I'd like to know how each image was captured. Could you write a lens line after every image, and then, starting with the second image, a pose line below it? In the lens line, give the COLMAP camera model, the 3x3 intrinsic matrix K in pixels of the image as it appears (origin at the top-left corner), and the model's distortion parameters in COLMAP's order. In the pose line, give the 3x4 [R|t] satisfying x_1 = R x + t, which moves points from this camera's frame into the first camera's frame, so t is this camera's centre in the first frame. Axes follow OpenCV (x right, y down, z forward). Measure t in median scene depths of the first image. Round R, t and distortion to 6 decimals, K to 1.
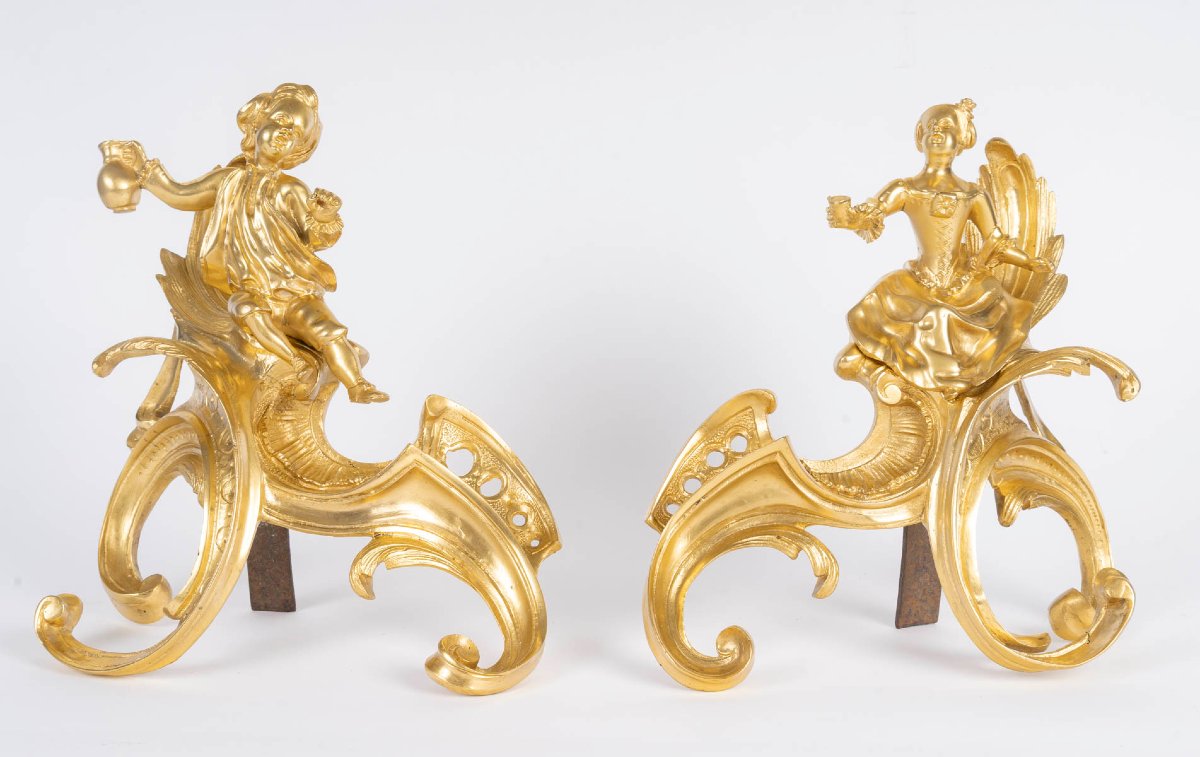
lens RADIAL K [[1913.2, 0, 592.2], [0, 1913.2, 379.4], [0, 0, 1]] dist [-0.003536, 0.000000]
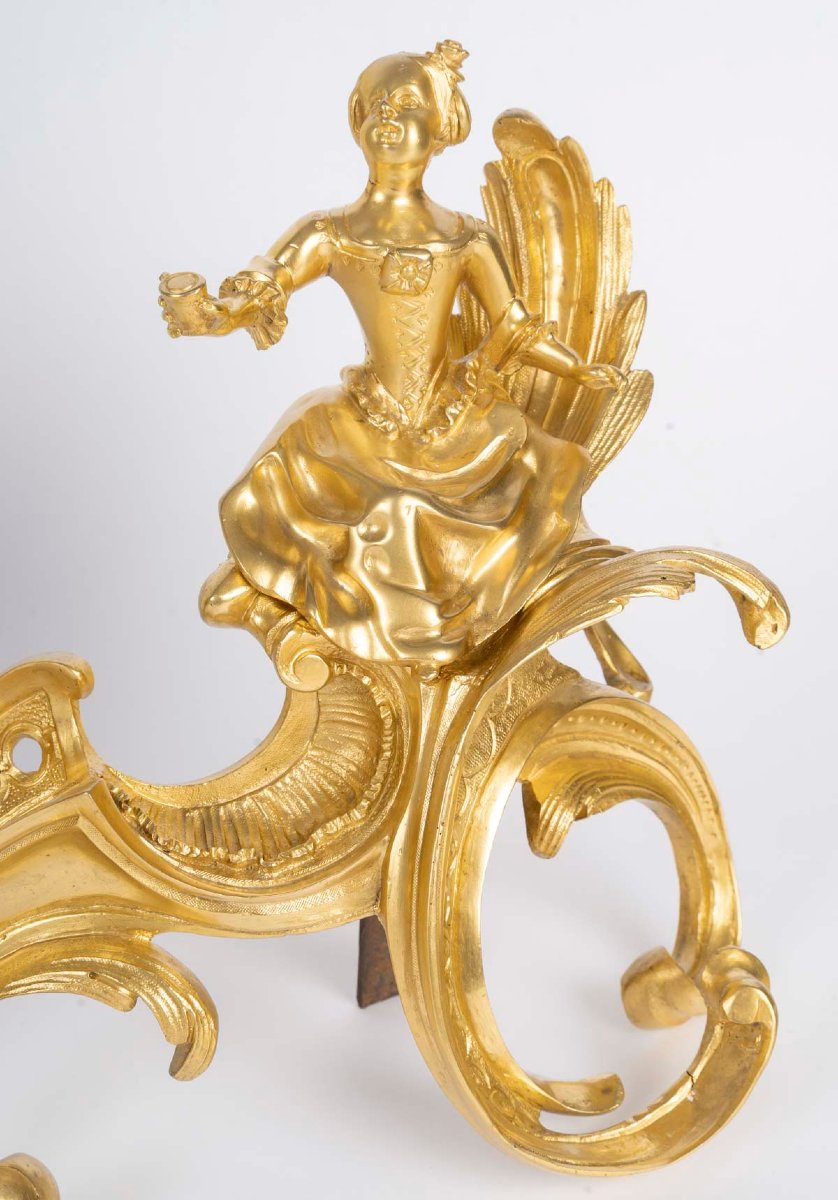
lens RADIAL K [[1945.3, 0, 423.1], [0, 1945.3, 608.0], [0, 0, 1]] dist [-0.038025, 0.000000]
pose [[0.992135, -0.060276, 0.109699, 0.130826], [0.032808, 0.971001, 0.236814, -0.128272], [-0.120792, -0.231353, 0.965342, 0.506000]]
